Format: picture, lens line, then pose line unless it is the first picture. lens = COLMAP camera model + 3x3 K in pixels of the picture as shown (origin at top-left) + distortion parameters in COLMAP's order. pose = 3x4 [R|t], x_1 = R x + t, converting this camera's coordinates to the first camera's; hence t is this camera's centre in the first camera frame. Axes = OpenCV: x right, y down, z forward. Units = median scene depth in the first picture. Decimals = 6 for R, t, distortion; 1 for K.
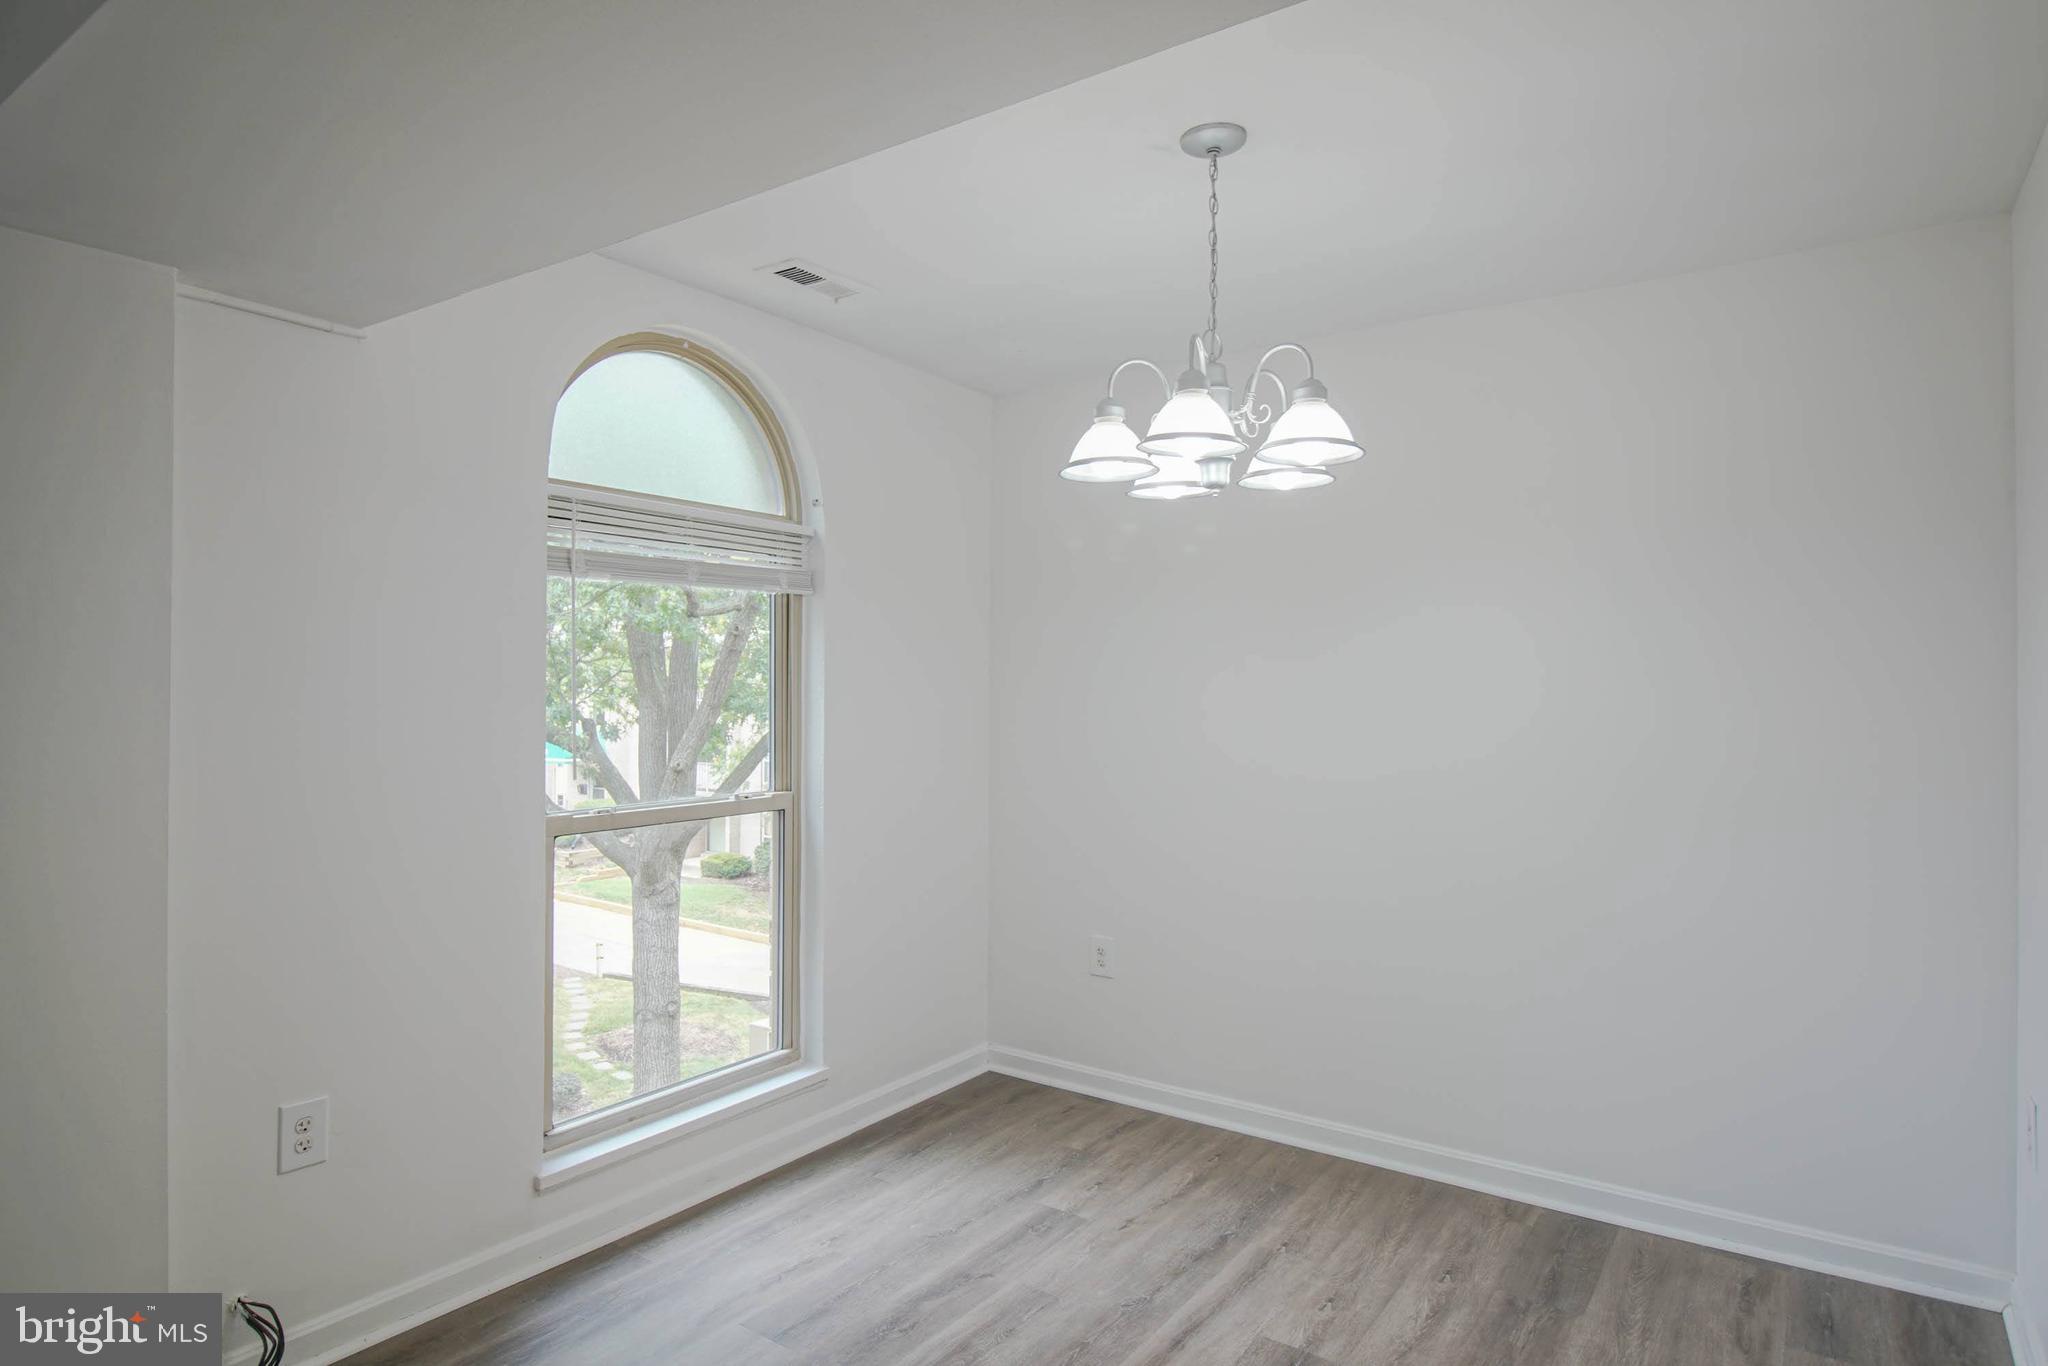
lens RADIAL K [[1150.0, 0, 1010.8], [0, 1150.0, 677.1], [0, 0, 1]] dist [0.002851, 0.000654]
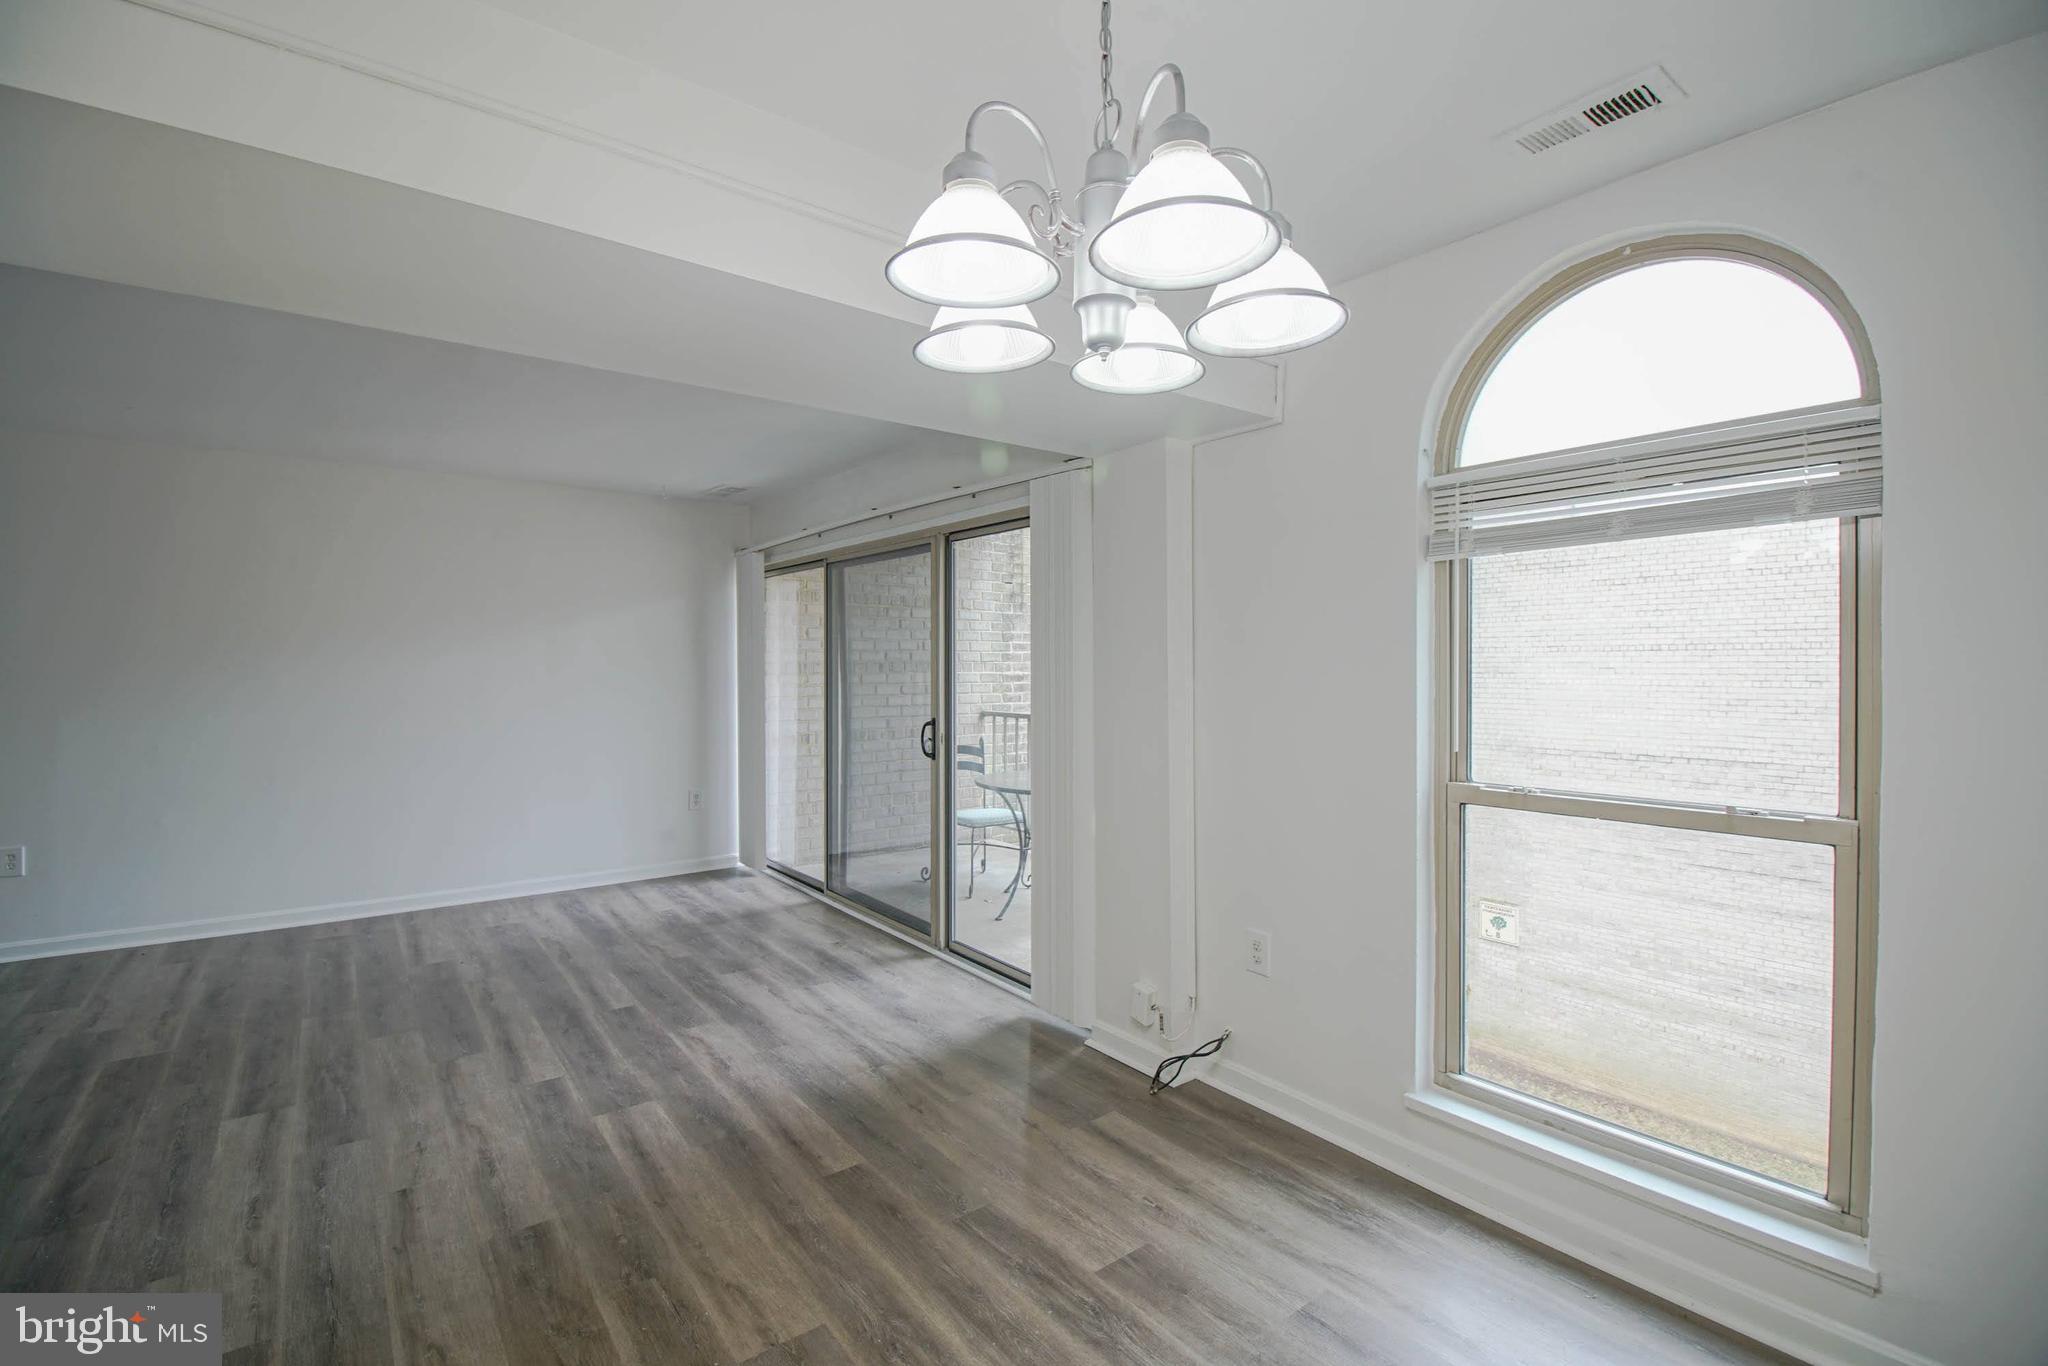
lens RADIAL K [[917.1, 0, 1028.9], [0, 917.1, 677.8], [0, 0, 1]] dist [-0.002246, -0.009261]
pose [[-0.290487, 0.006647, -0.956856, 0.463629], [0.007713, 0.999960, 0.004604, 0.013501], [0.956848, -0.006043, -0.290526, 0.751048]]
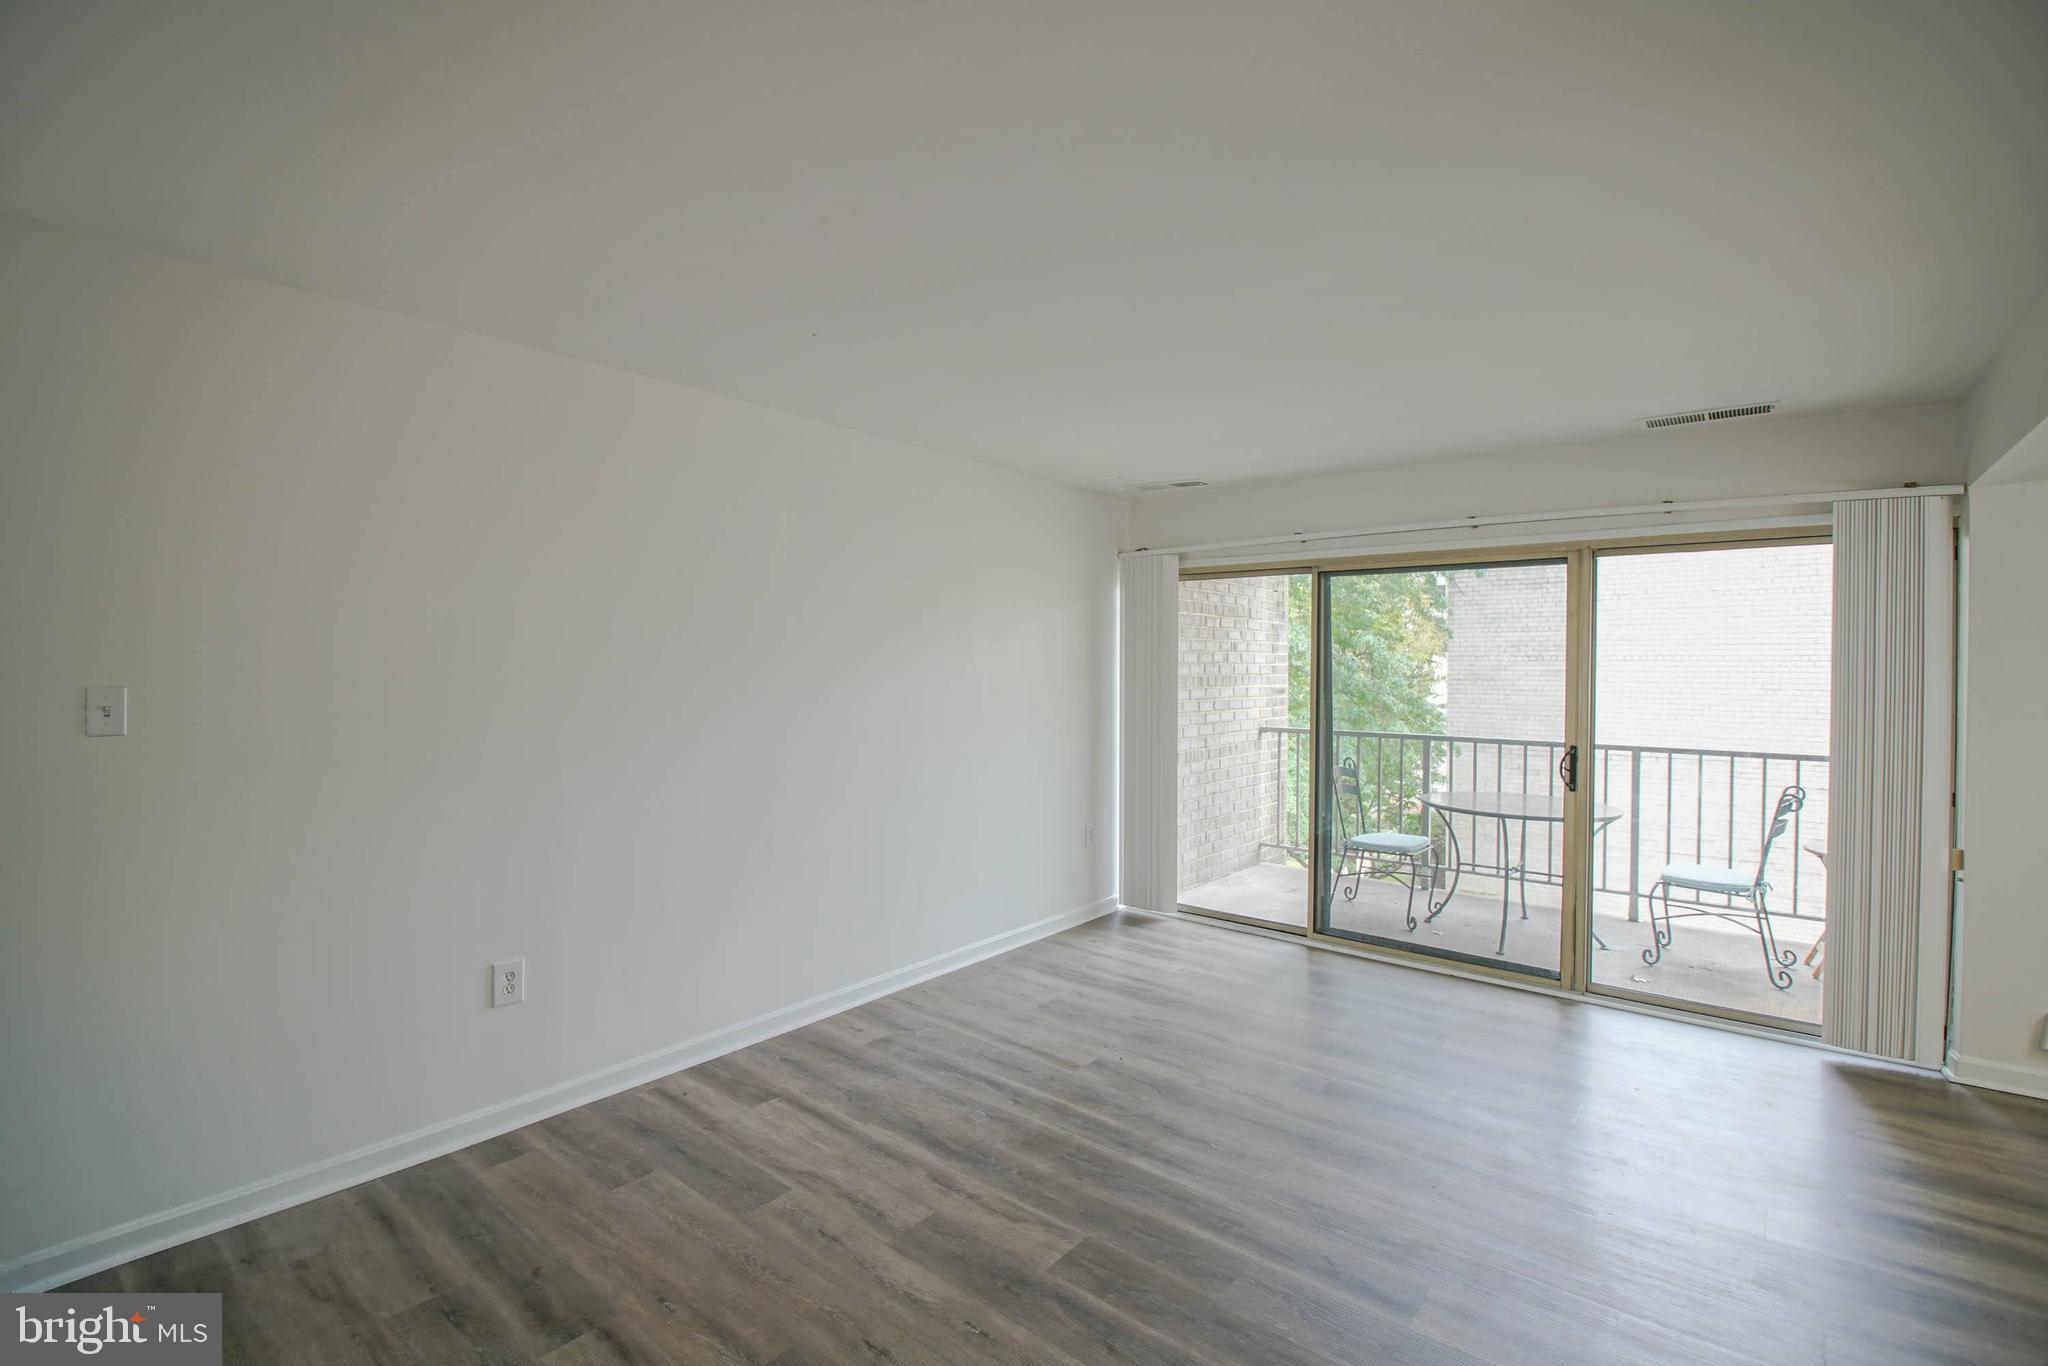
lens RADIAL K [[917.1, 0, 1018.5], [0, 917.1, 694.3], [0, 0, 1]] dist [-0.002246, -0.009261]
pose [[-0.062366, 0.024979, -0.997741, 0.504311], [0.002819, 0.999687, 0.024851, -0.026130], [0.998049, -0.001263, -0.062417, -0.437043]]
